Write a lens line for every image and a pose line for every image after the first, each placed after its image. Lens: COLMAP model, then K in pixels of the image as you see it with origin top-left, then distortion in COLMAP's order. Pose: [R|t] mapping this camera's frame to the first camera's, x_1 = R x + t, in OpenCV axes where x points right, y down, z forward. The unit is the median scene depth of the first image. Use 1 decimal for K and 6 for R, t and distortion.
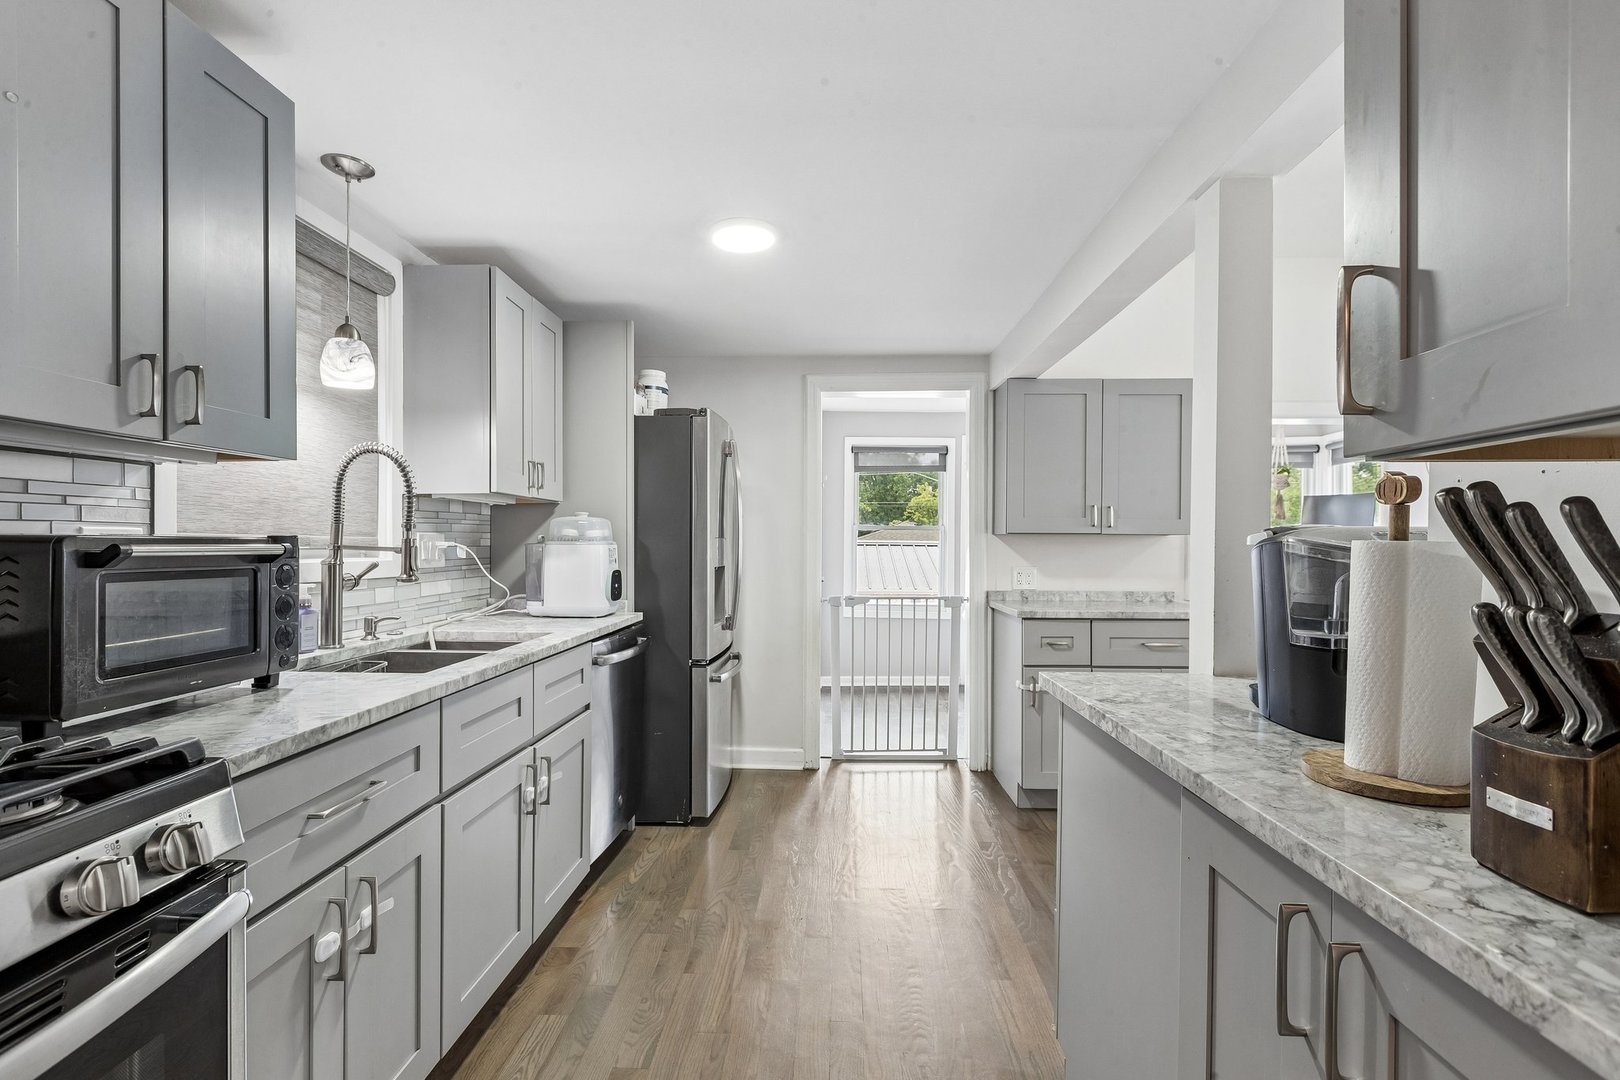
lens RADIAL K [[744.6, 0, 805.9], [0, 744.6, 542.3], [0, 0, 1]] dist [0.006036, 0.002203]
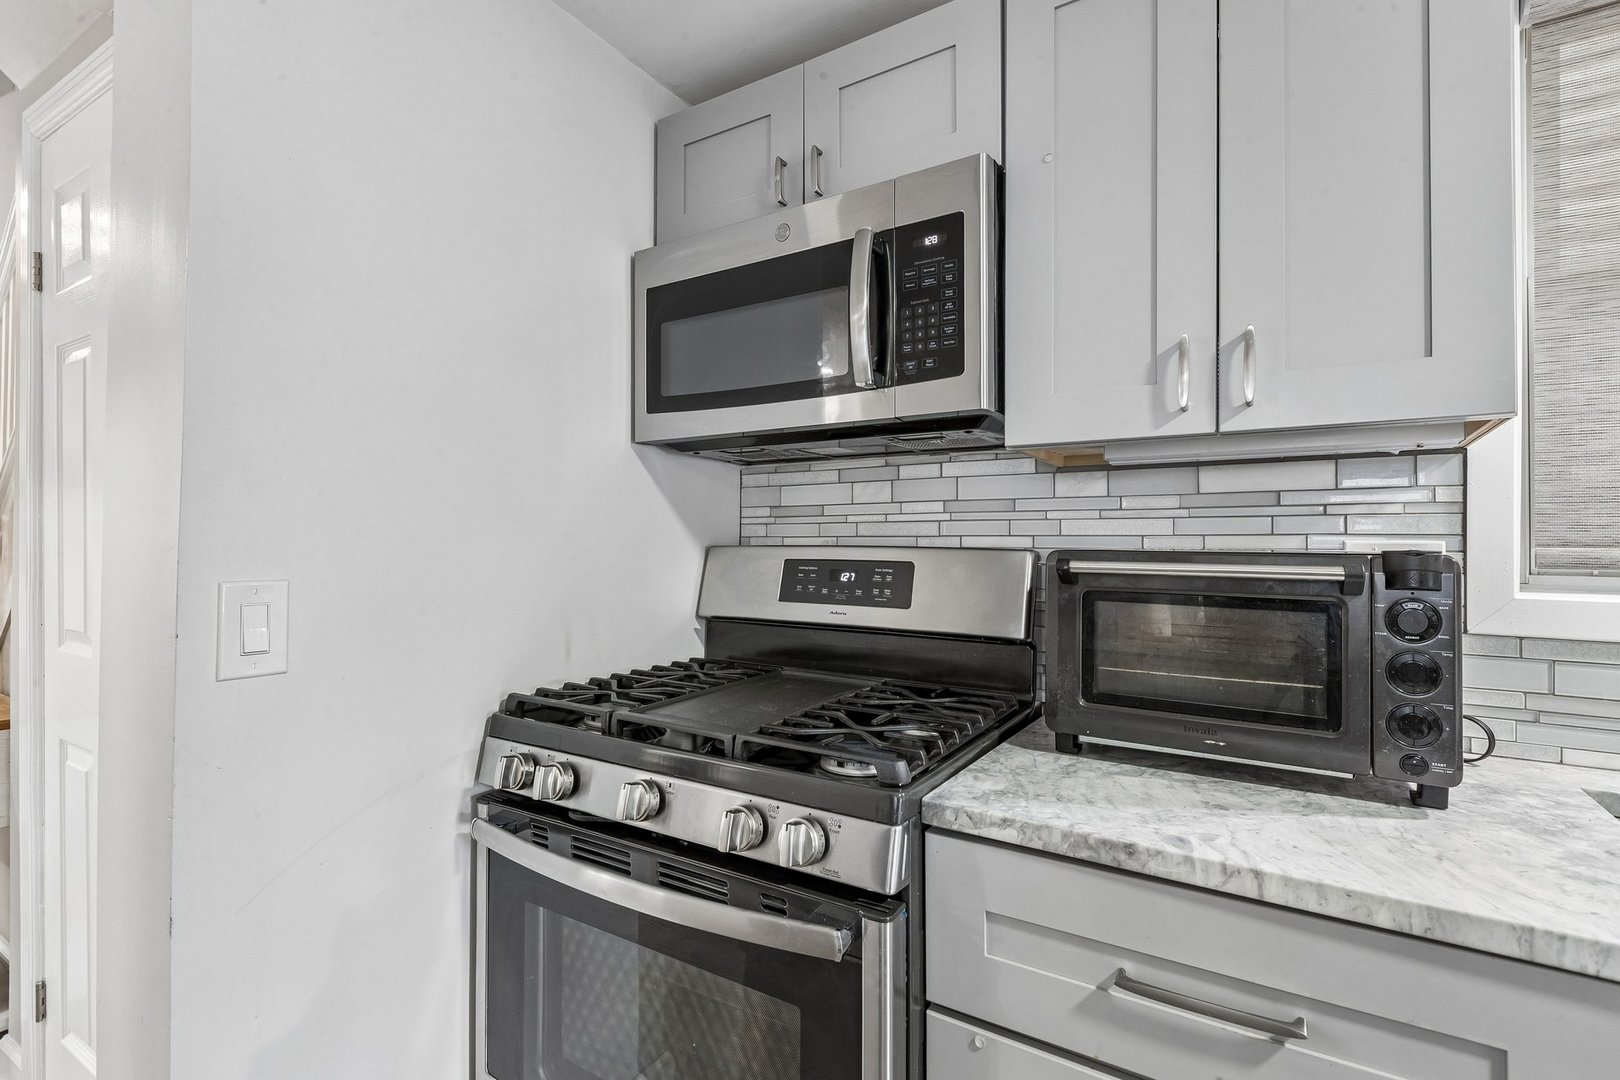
lens RADIAL K [[744.6, 0, 805.3], [0, 744.6, 536.6], [0, 0, 1]] dist [0.006036, 0.002203]
pose [[-0.487755, -0.017252, -0.872810, 0.052196], [-0.013040, 0.999837, -0.012476, -0.007603], [0.872883, 0.005296, -0.487901, 0.914923]]
